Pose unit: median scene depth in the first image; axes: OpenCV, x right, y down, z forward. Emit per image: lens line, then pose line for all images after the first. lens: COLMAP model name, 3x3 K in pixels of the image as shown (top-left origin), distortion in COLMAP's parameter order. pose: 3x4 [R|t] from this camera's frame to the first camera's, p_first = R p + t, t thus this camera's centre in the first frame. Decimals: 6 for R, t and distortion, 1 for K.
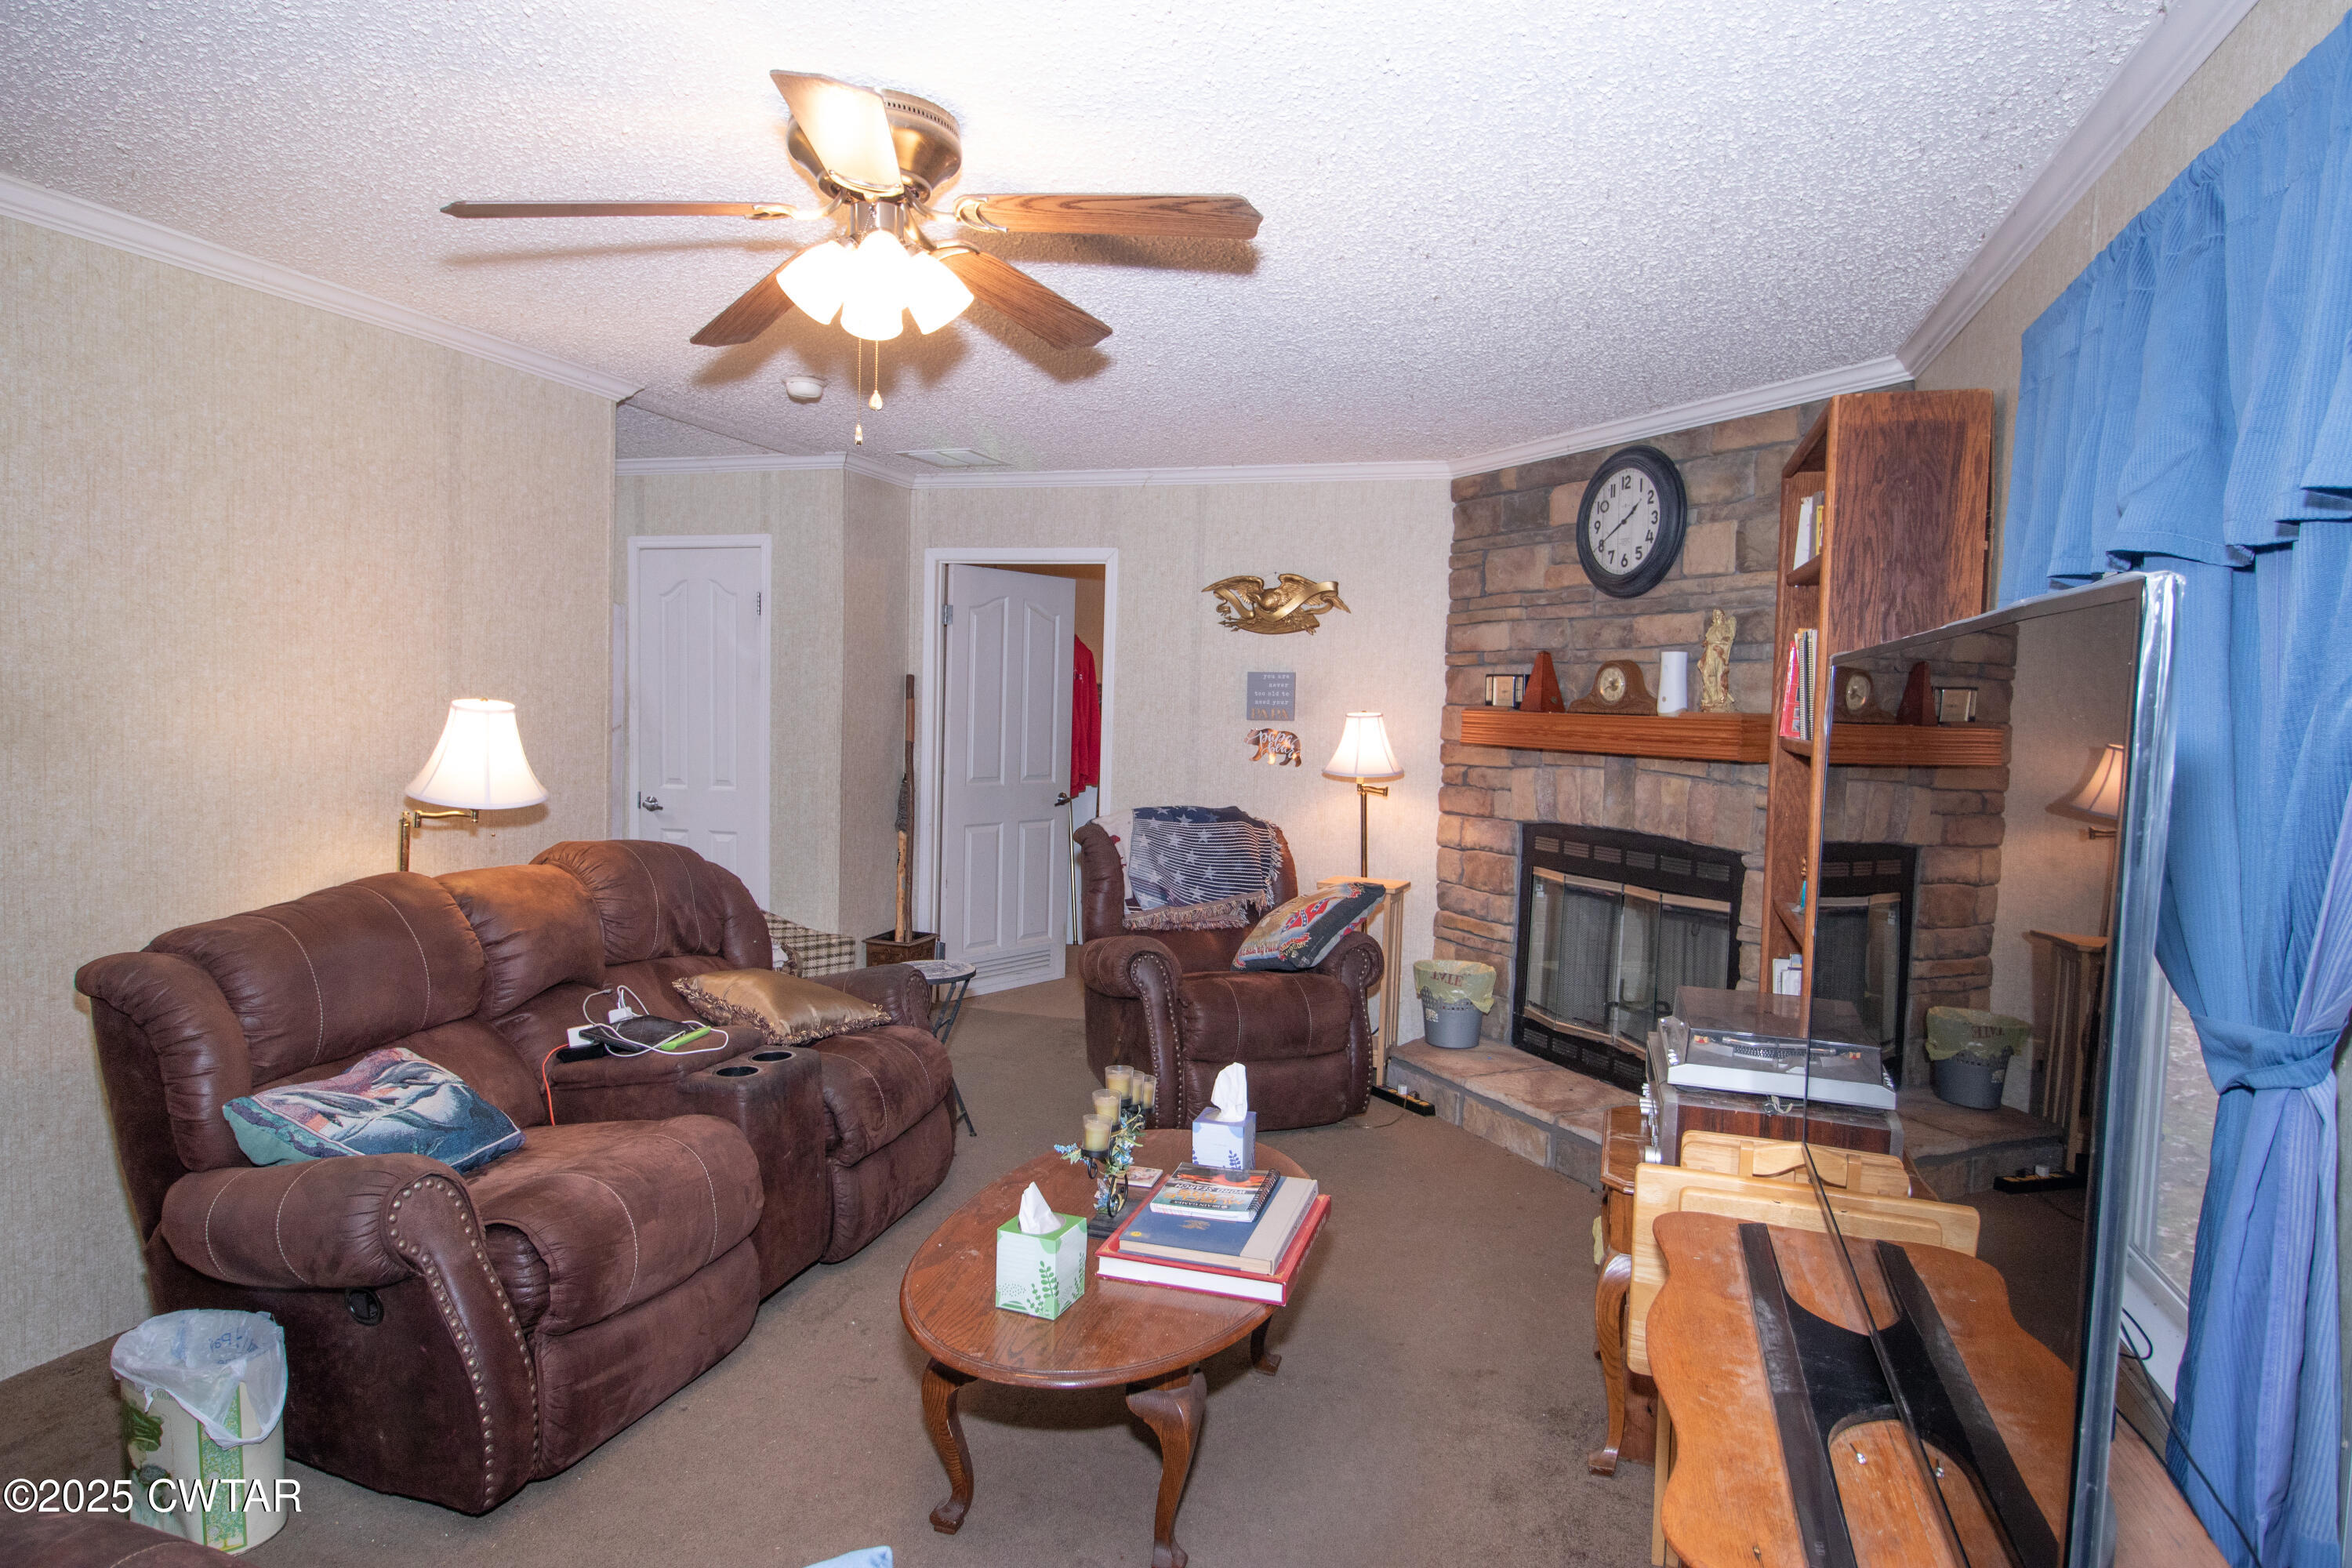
lens RADIAL K [[1329.2, 0, 1184.3], [0, 1329.2, 763.0], [0, 0, 1]] dist [0.001149, -0.008655]
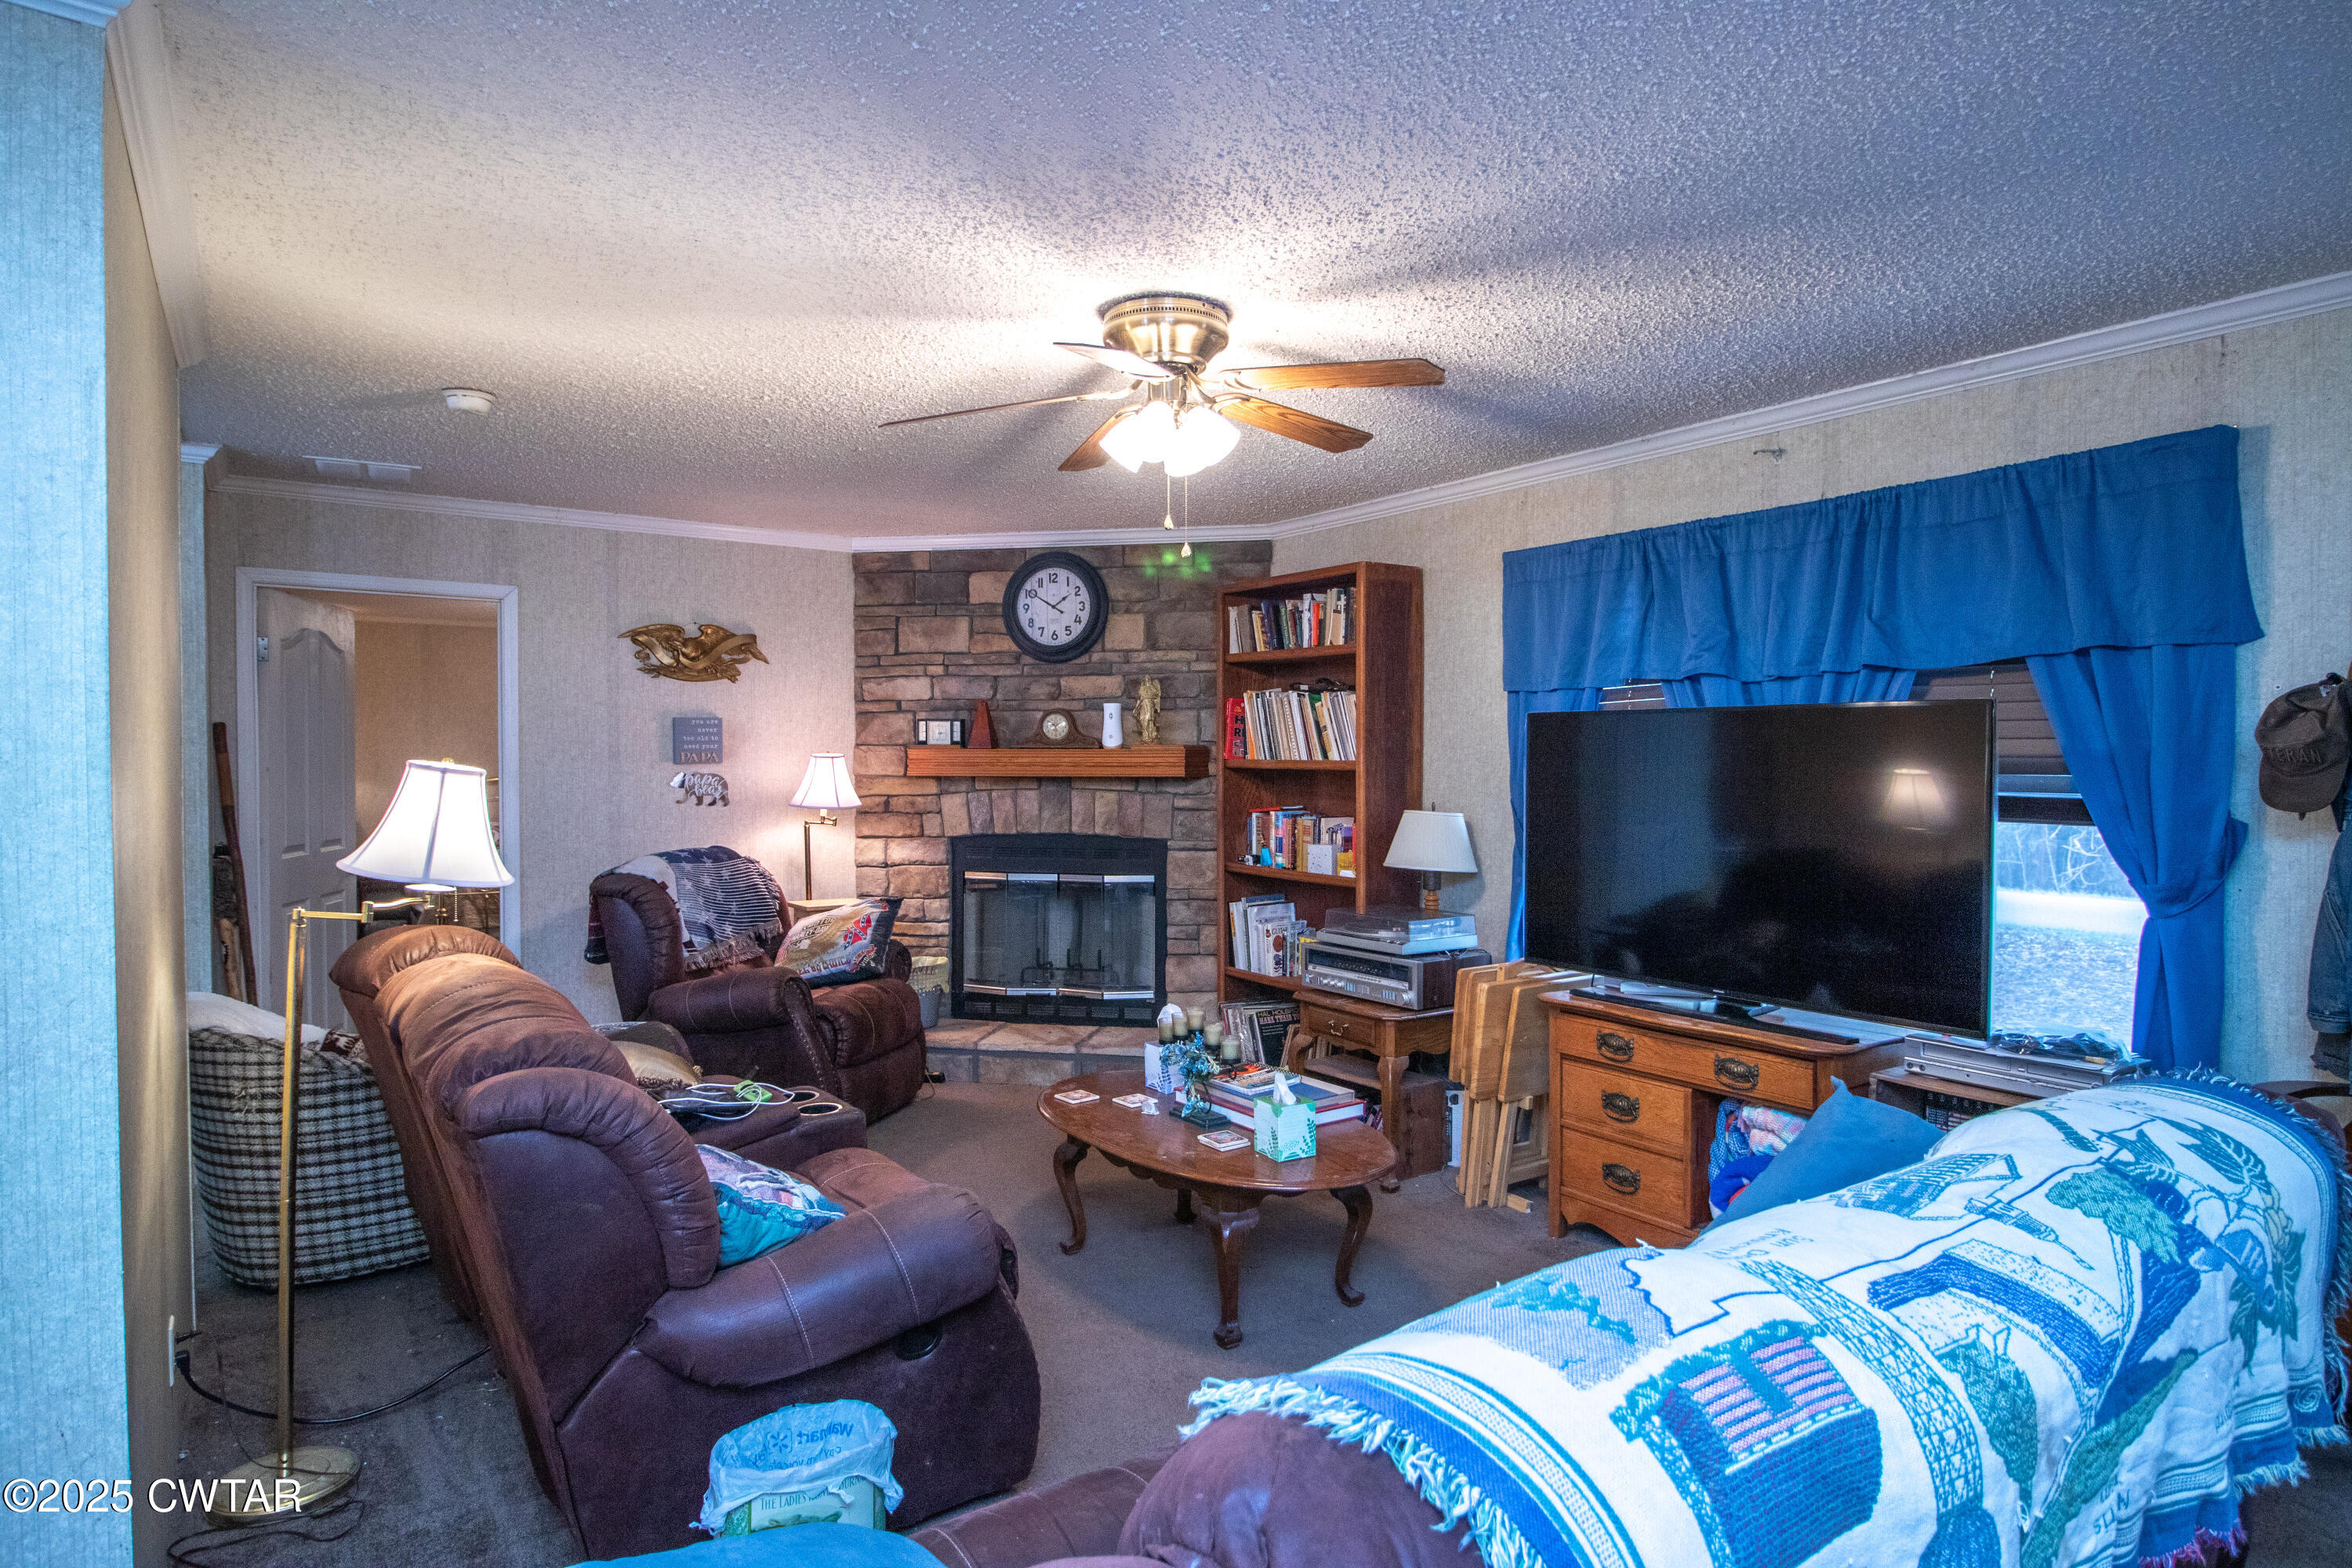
lens RADIAL K [[1288.4, 0, 1193.9], [0, 1288.4, 776.6], [0, 0, 1]] dist [0.002411, -0.005782]
pose [[0.607408, -0.041840, 0.793288, -0.580578], [0.054700, 0.998445, 0.010777, -0.013546], [-0.792505, 0.036847, 0.608752, 0.083744]]
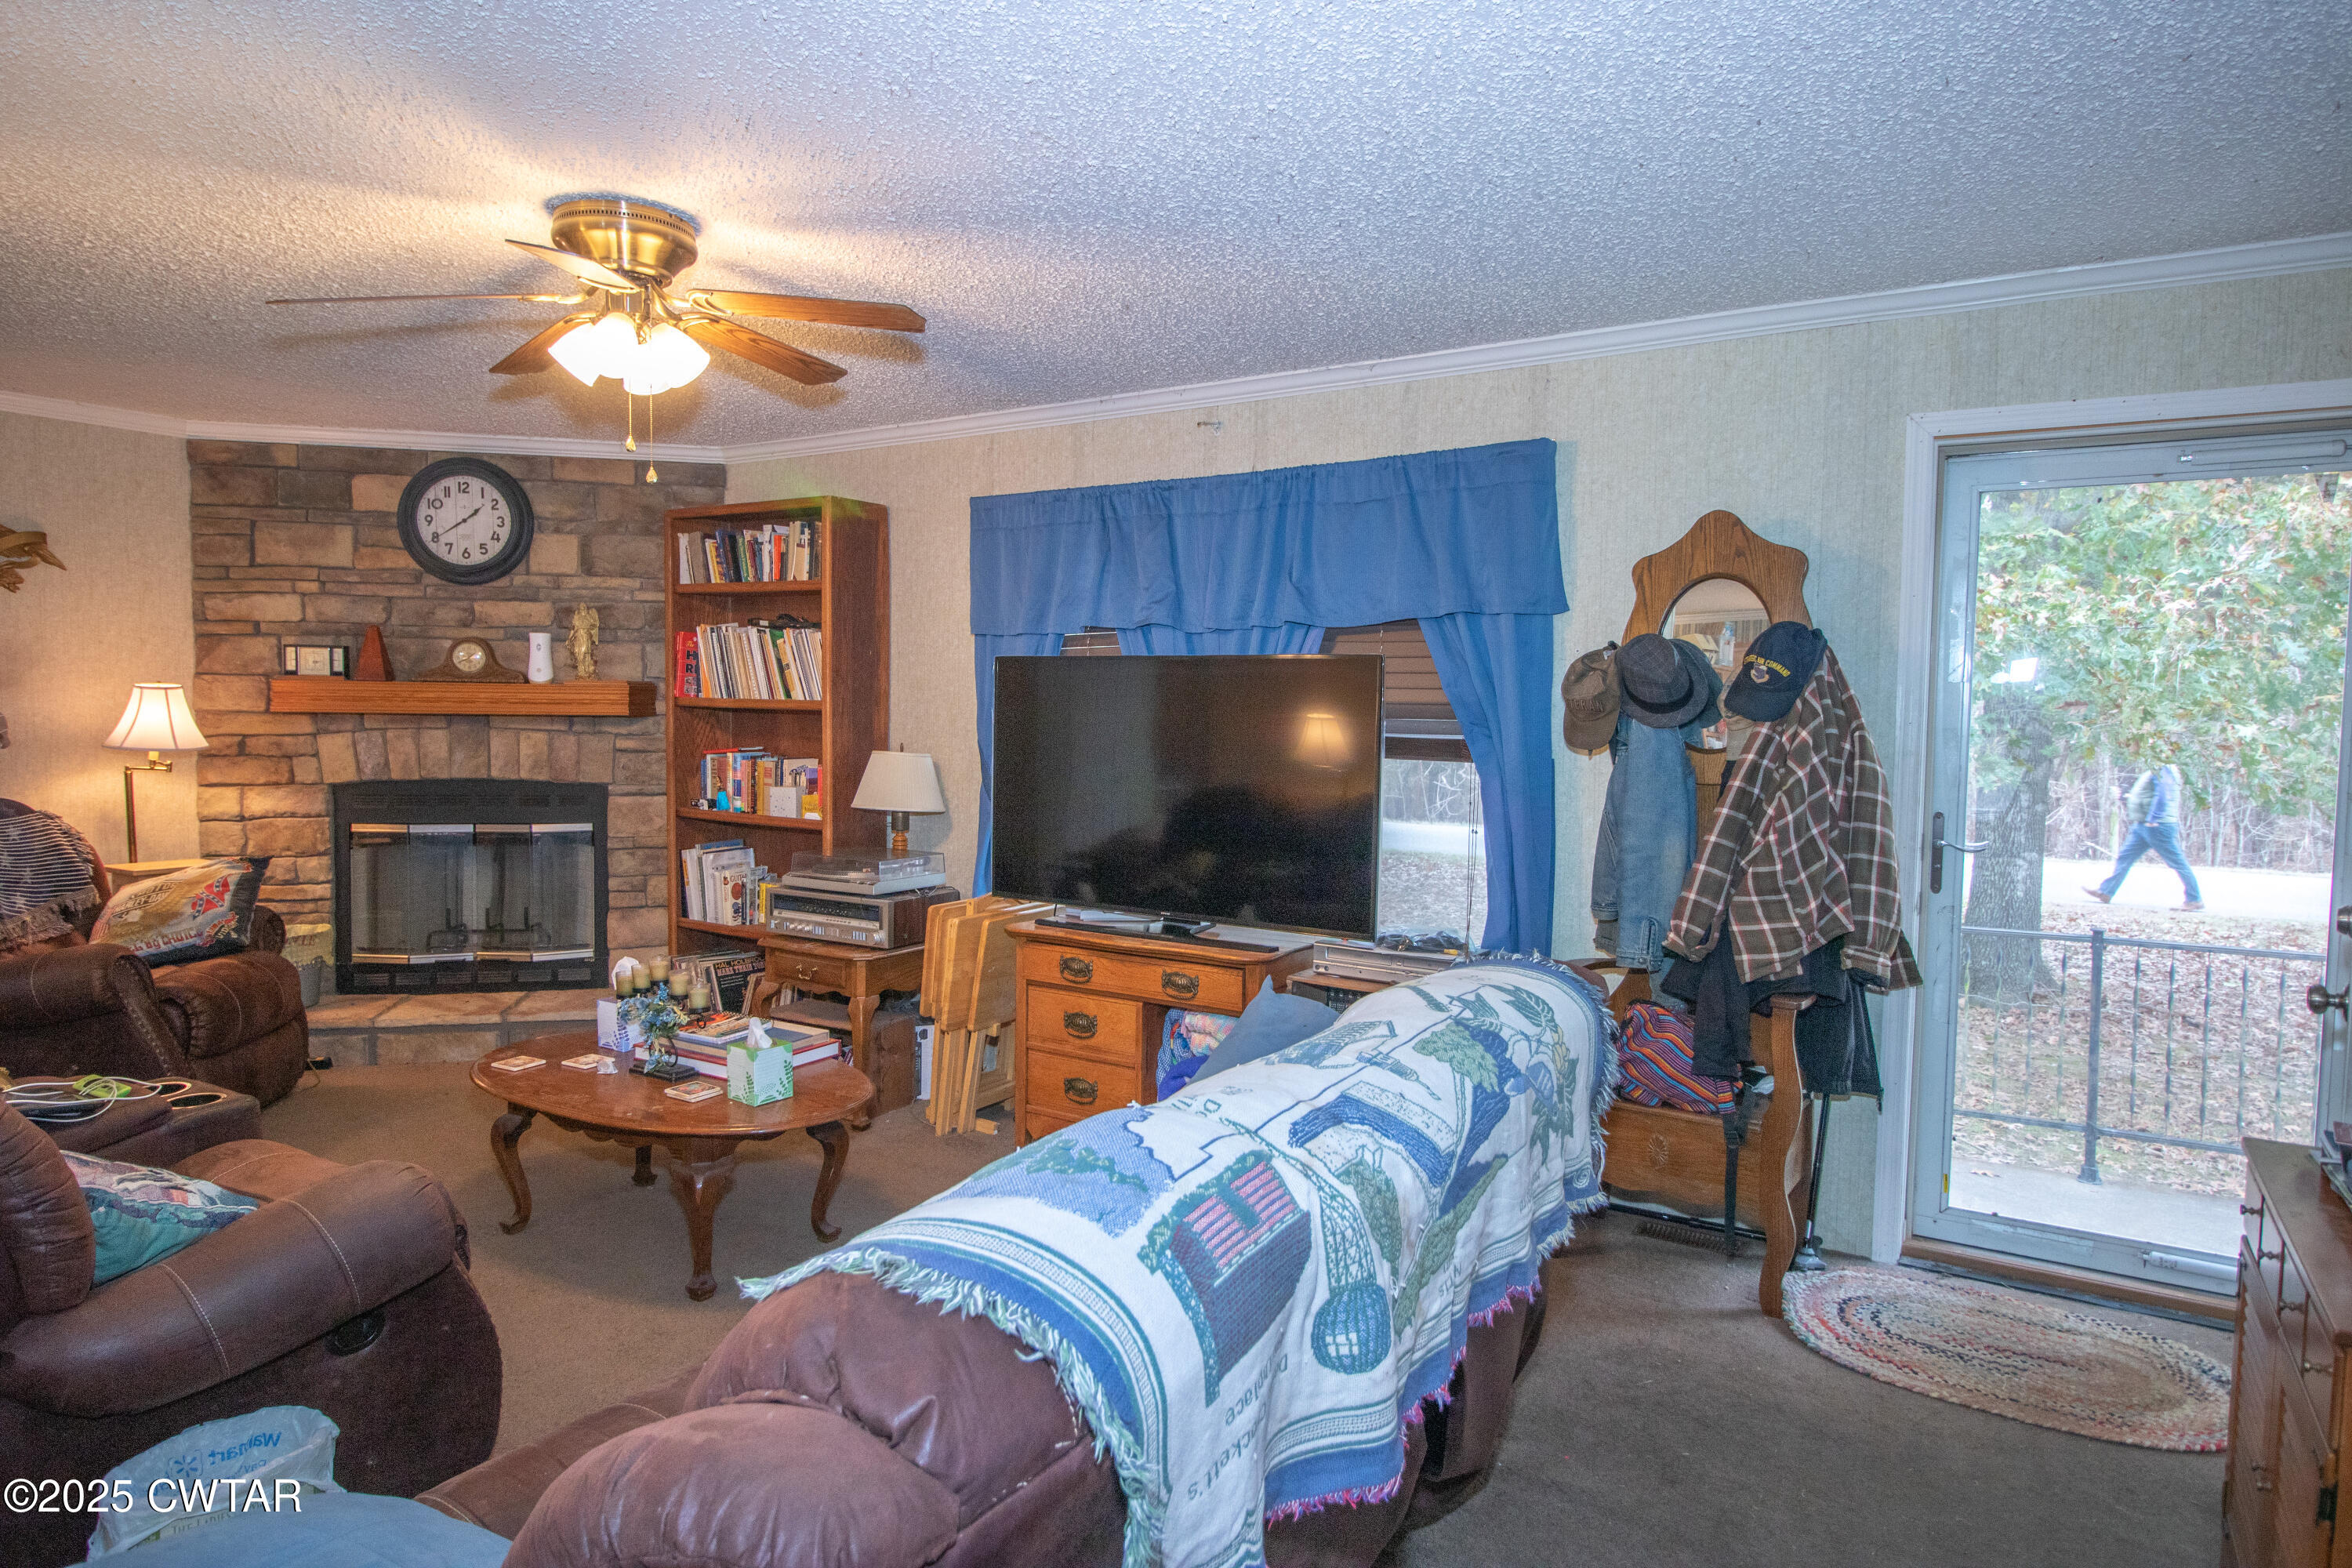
lens RADIAL K [[1329.2, 0, 1173.3], [0, 1329.2, 773.9], [0, 0, 1]] dist [0.001149, -0.008655]
pose [[0.251542, -0.079225, 0.964599, -0.620323], [0.039011, 0.996664, 0.071685, -0.014451], [-0.967060, 0.019598, 0.253793, 0.079390]]
